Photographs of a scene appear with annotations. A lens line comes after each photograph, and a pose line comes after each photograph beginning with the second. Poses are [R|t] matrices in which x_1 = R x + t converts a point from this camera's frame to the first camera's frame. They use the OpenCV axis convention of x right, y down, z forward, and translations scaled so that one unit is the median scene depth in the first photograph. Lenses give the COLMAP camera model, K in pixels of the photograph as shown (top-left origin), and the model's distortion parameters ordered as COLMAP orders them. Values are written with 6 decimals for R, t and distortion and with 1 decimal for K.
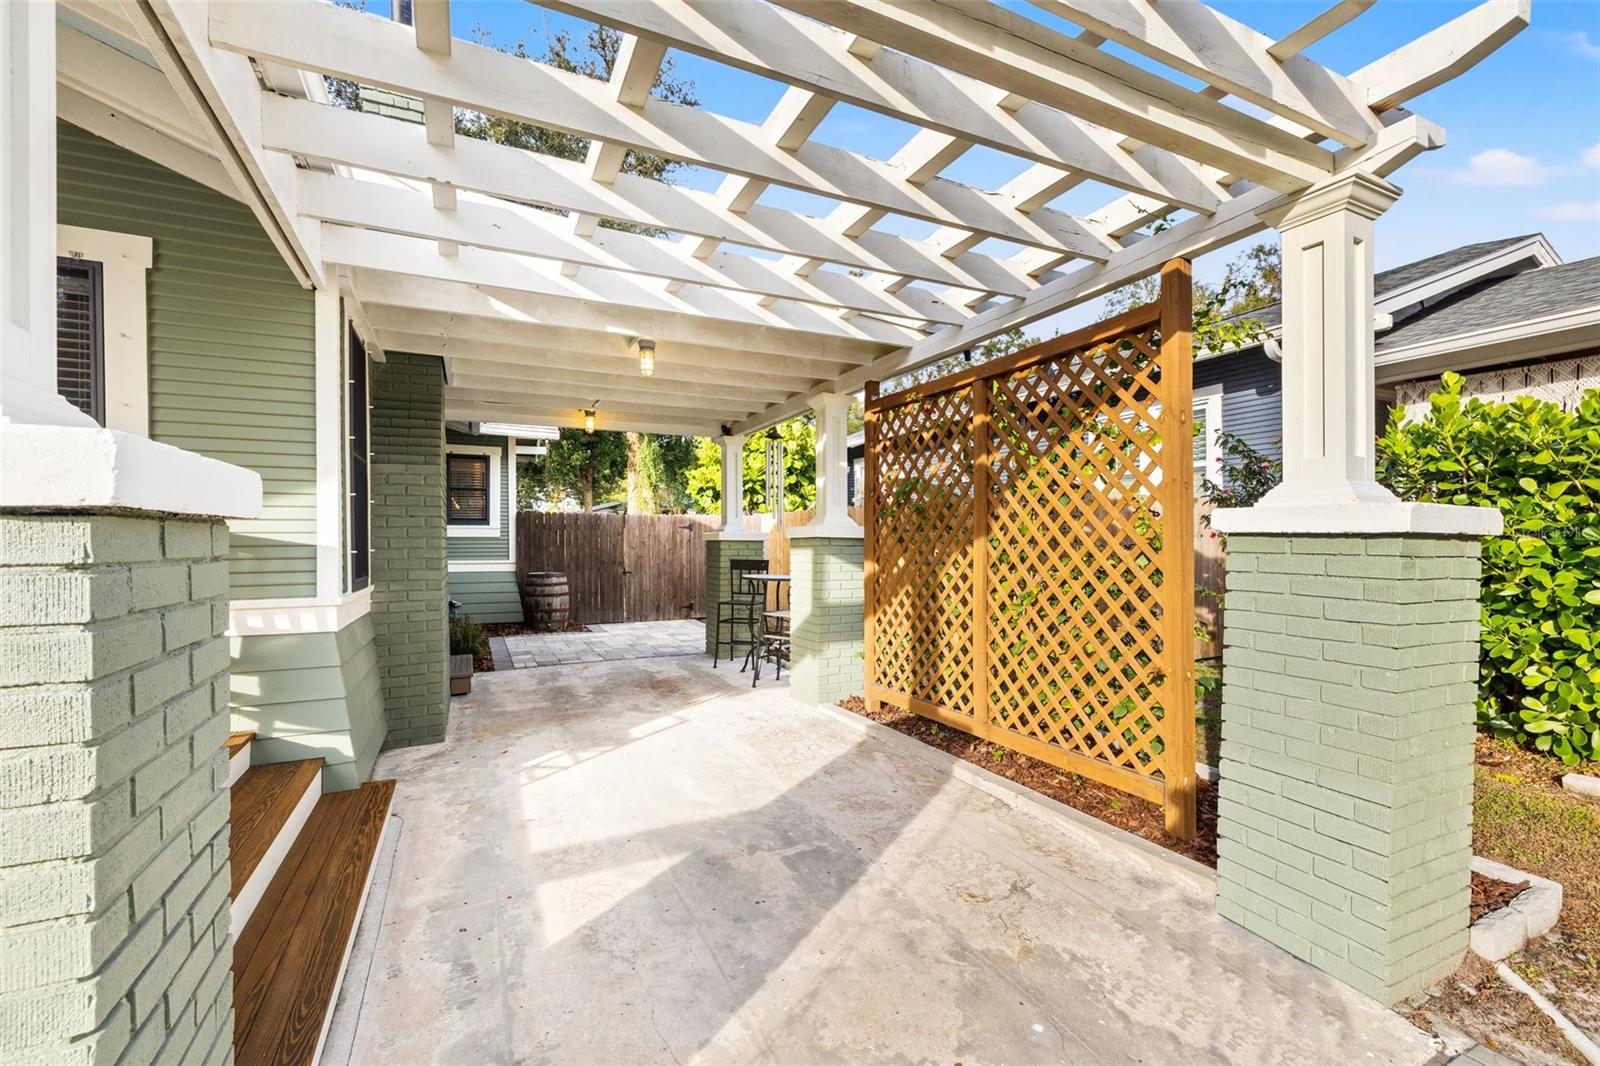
lens RADIAL K [[688.4, 0, 818.5], [0, 688.4, 541.2], [0, 0, 1]] dist [-0.000592, 0.000032]
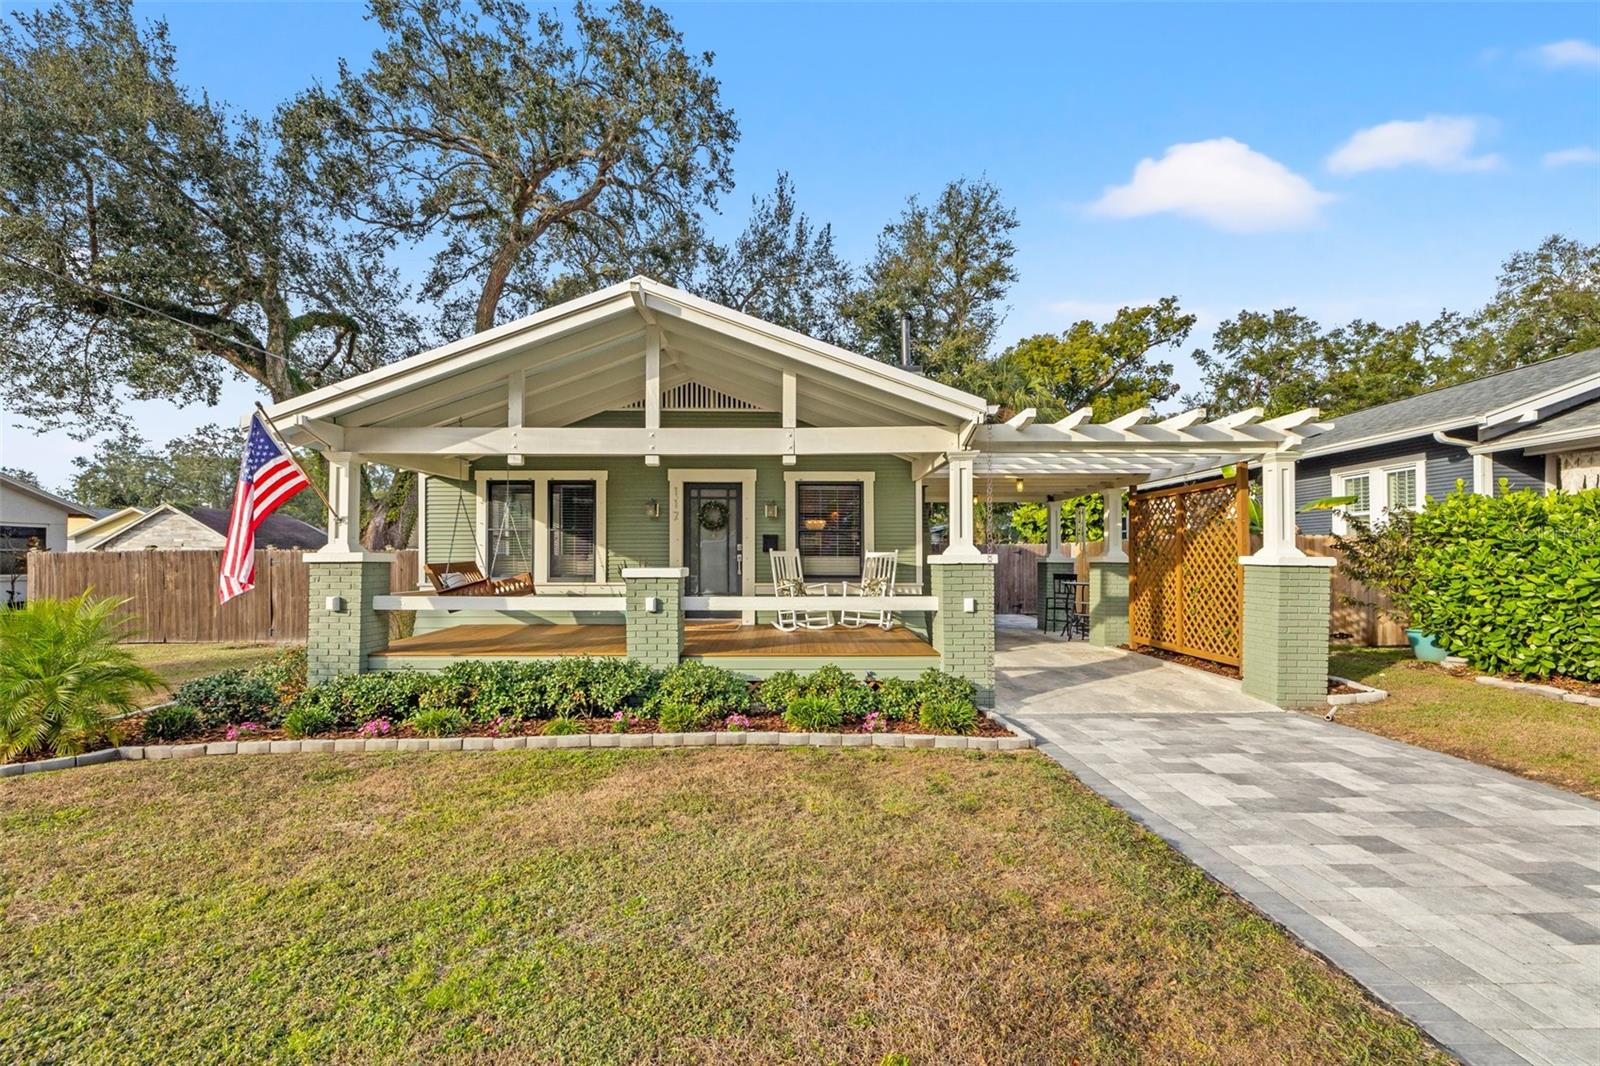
lens RADIAL K [[708.8, 0, 786.8], [0, 708.8, 552.1], [0, 0, 1]] dist [0.002409, -0.000303]
pose [[0.896338, -0.001803, -0.443368, 0.104563], [-0.001650, 0.999971, -0.007404, -0.023350], [0.443368, 0.007368, 0.896309, -1.522352]]
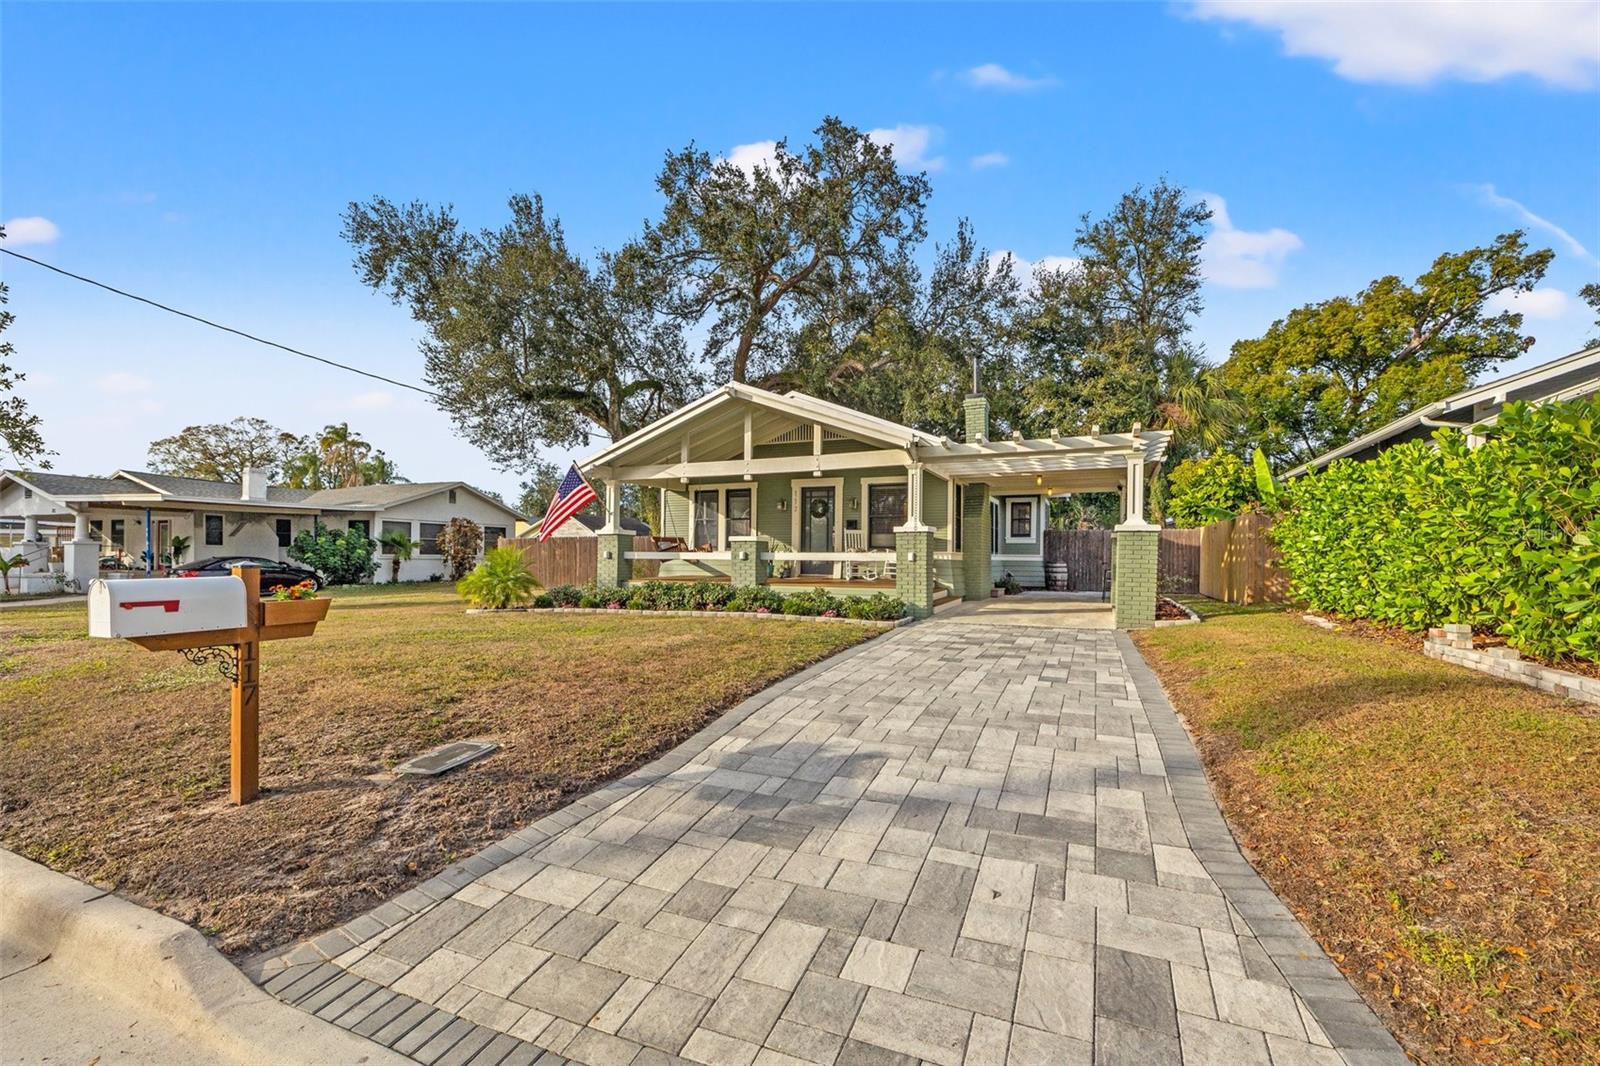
lens RADIAL K [[719.0, 0, 762.6], [0, 719.0, 570.6], [0, 0, 1]] dist [-0.000372, 0.000101]
pose [[0.601202, 0.019331, -0.798863, 1.642407], [-0.008487, 0.999805, 0.017806, 0.096901], [0.799052, -0.003925, 0.601249, -1.987584]]
